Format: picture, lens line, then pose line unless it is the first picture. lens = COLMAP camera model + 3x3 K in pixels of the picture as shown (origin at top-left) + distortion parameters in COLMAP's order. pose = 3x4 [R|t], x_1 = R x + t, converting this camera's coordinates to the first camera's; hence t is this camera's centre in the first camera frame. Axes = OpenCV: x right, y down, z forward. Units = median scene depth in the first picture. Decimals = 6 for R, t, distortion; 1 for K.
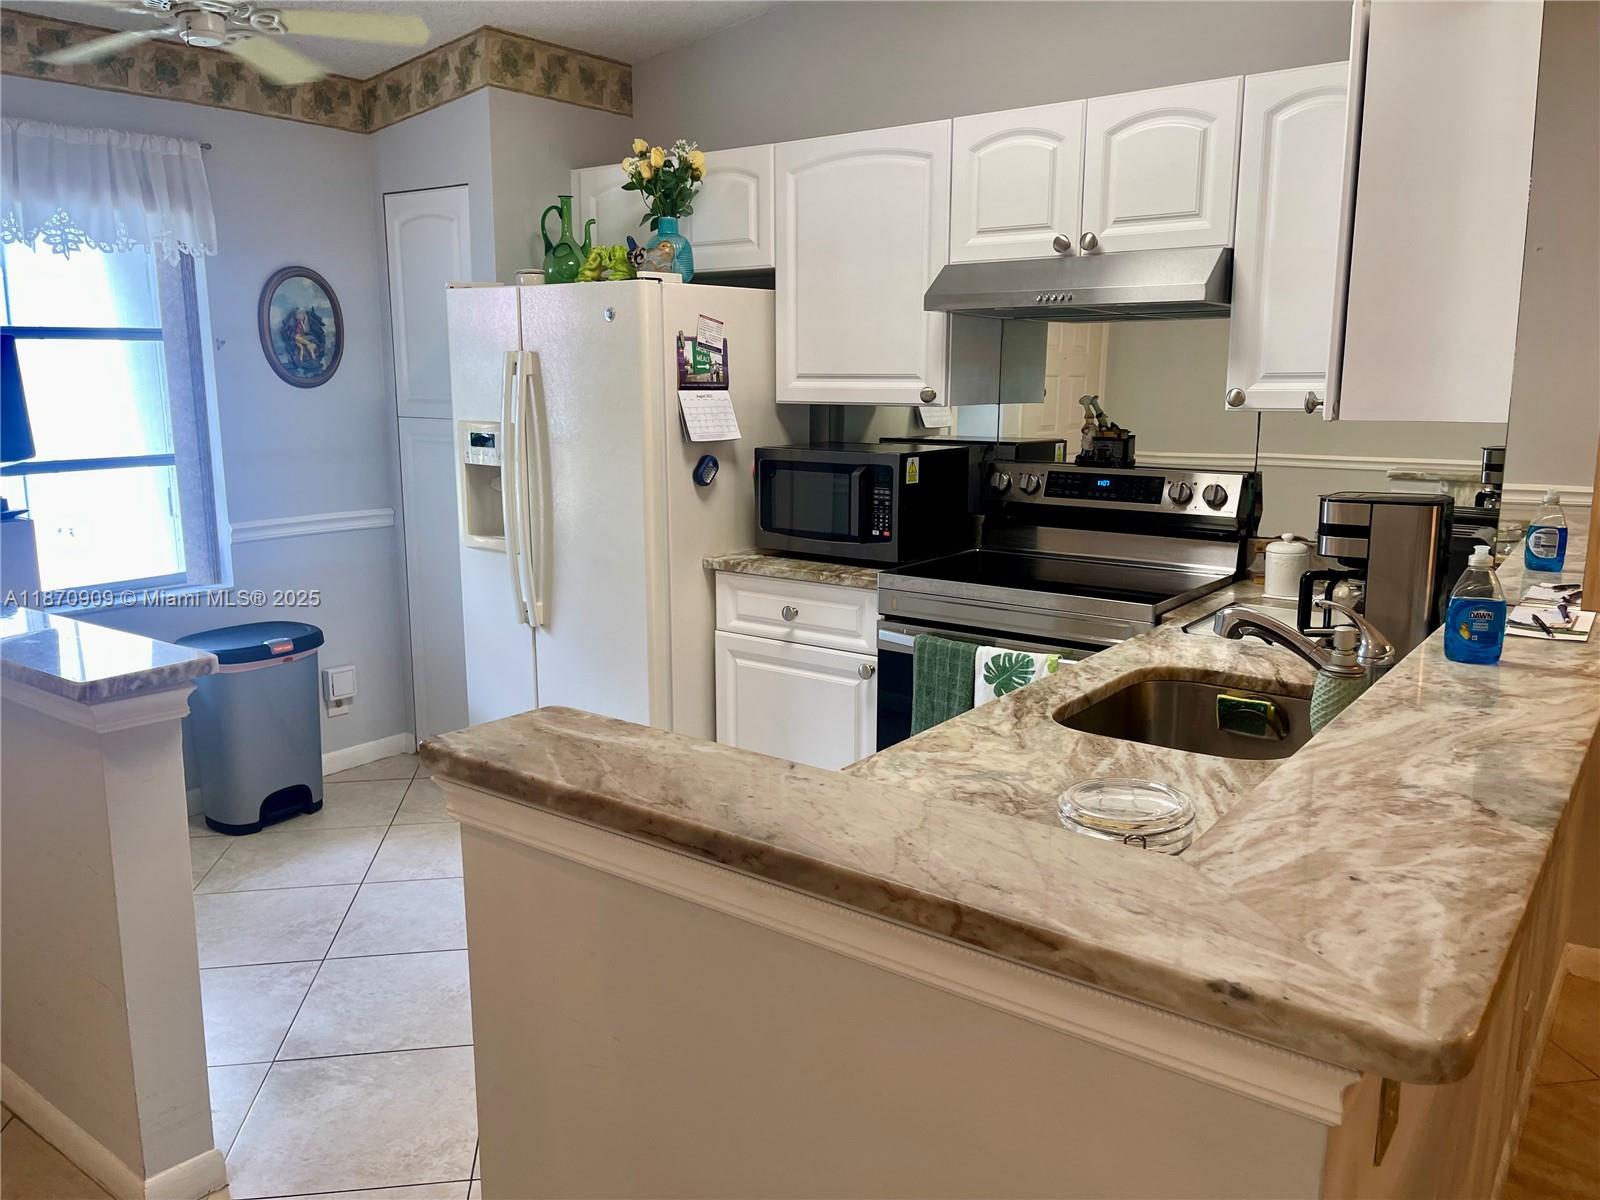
lens RADIAL K [[1223.9, 0, 795.7], [0, 1223.9, 601.2], [0, 0, 1]] dist [0.054220, -0.066602]
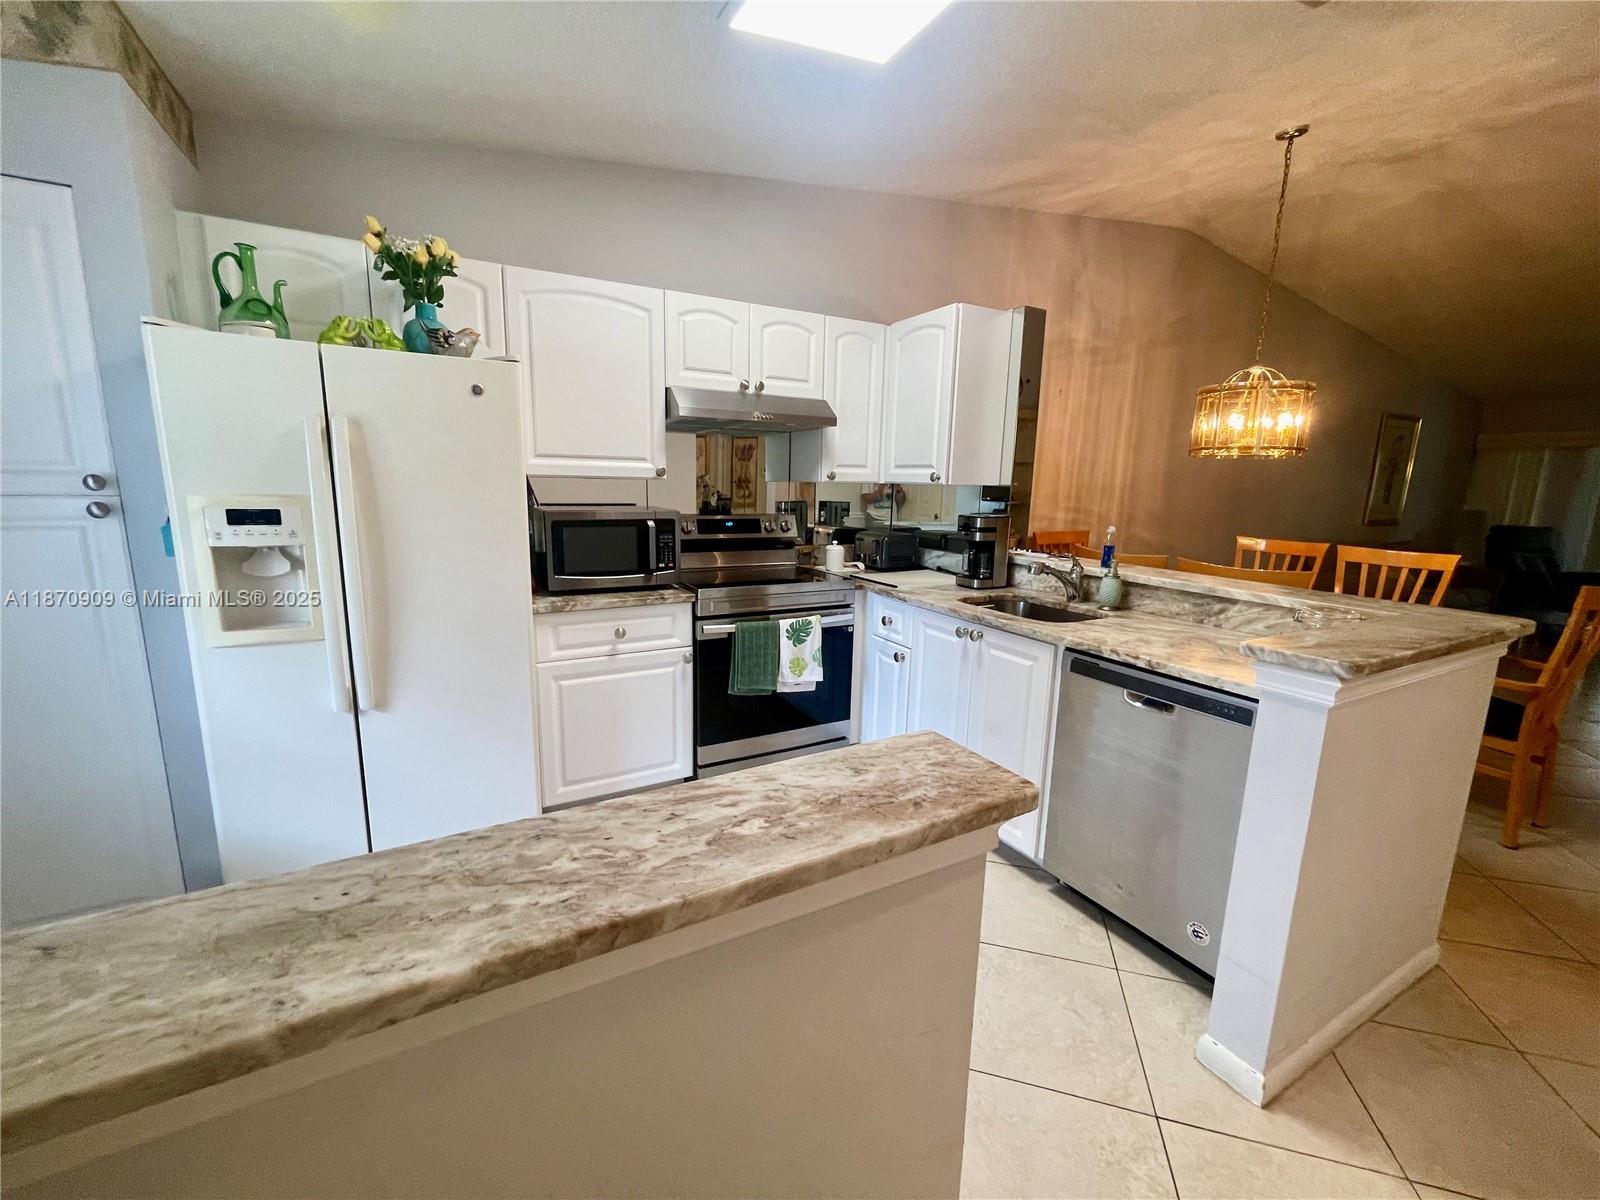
lens RADIAL K [[653.5, 0, 798.4], [0, 653.5, 602.7], [0, 0, 1]] dist [-0.000450, 0.000460]
pose [[0.409681, -0.160165, 0.898058, -0.579028], [0.149128, 0.982981, 0.107280, -0.072401], [-0.899957, 0.089975, 0.426594, 0.530352]]
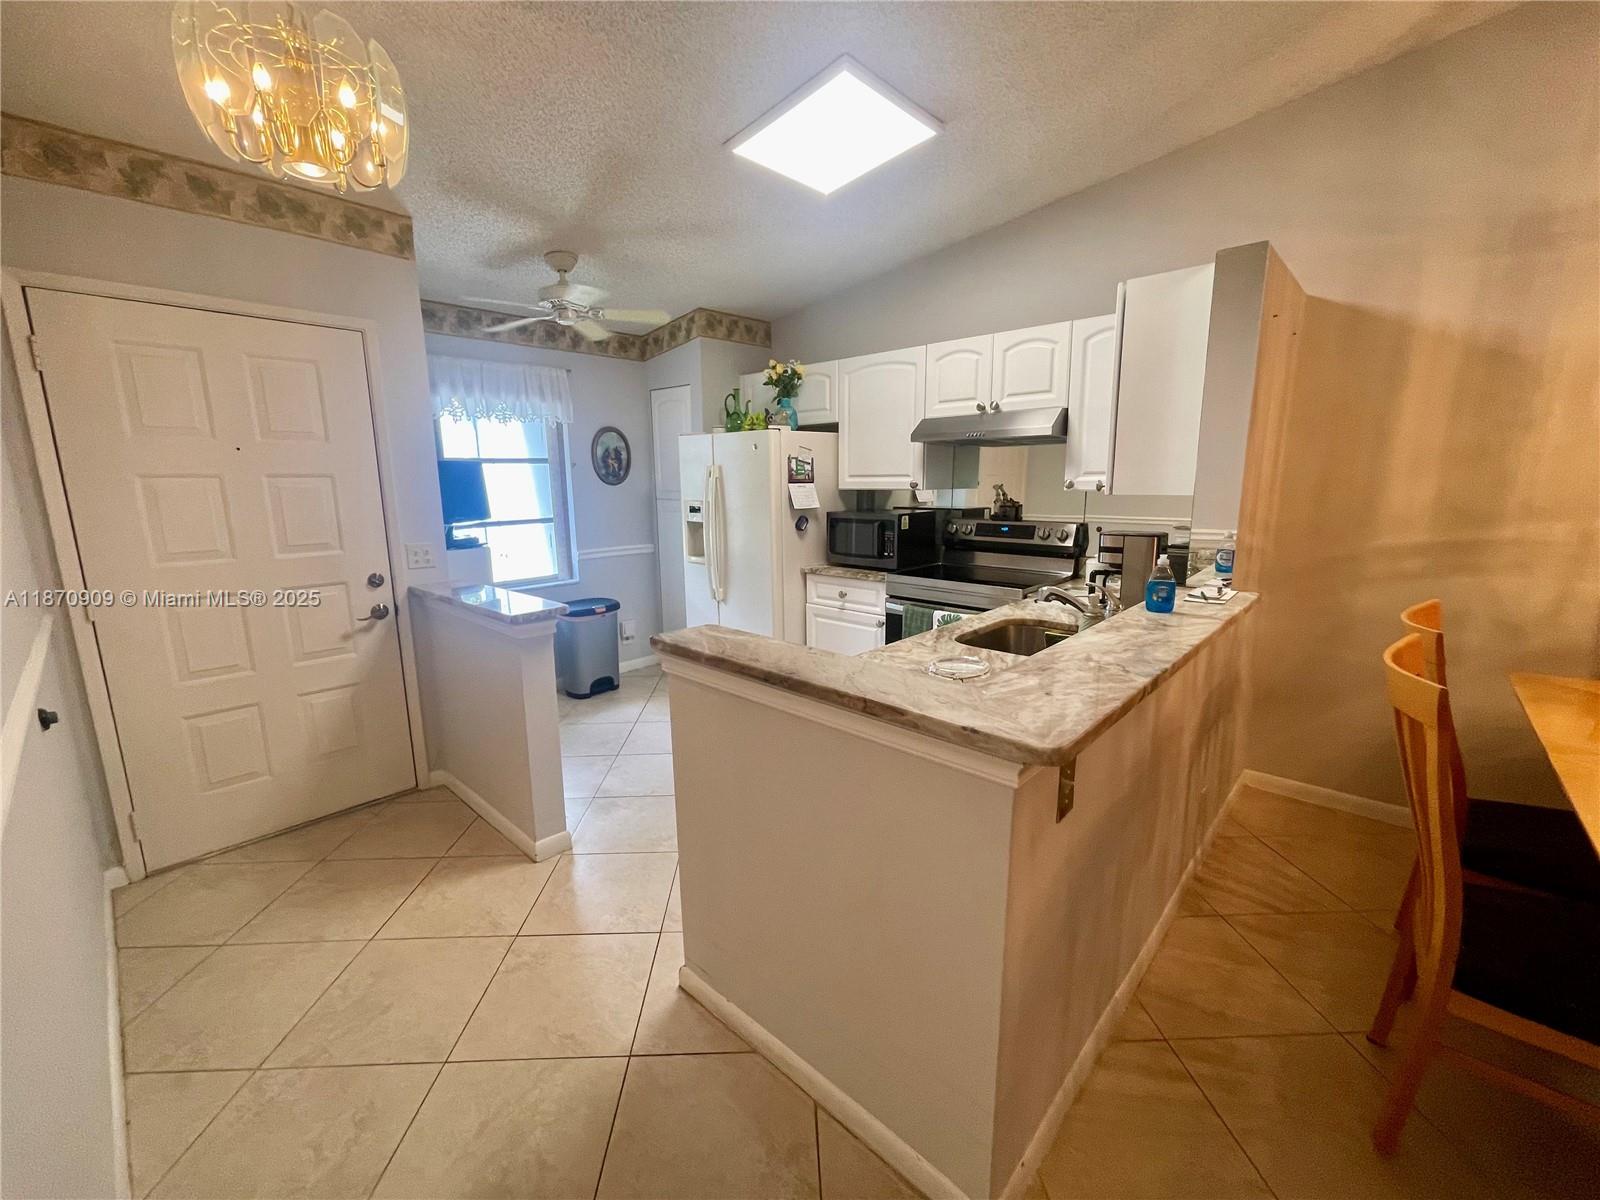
lens RADIAL K [[653.5, 0, 795.1], [0, 653.5, 601.4], [0, 0, 1]] dist [-0.000450, 0.000460]
pose [[0.993615, 0.009831, -0.112397, 0.038729], [-0.009305, 0.999943, 0.005210, 0.016526], [0.112441, -0.004131, 0.993650, -0.068554]]
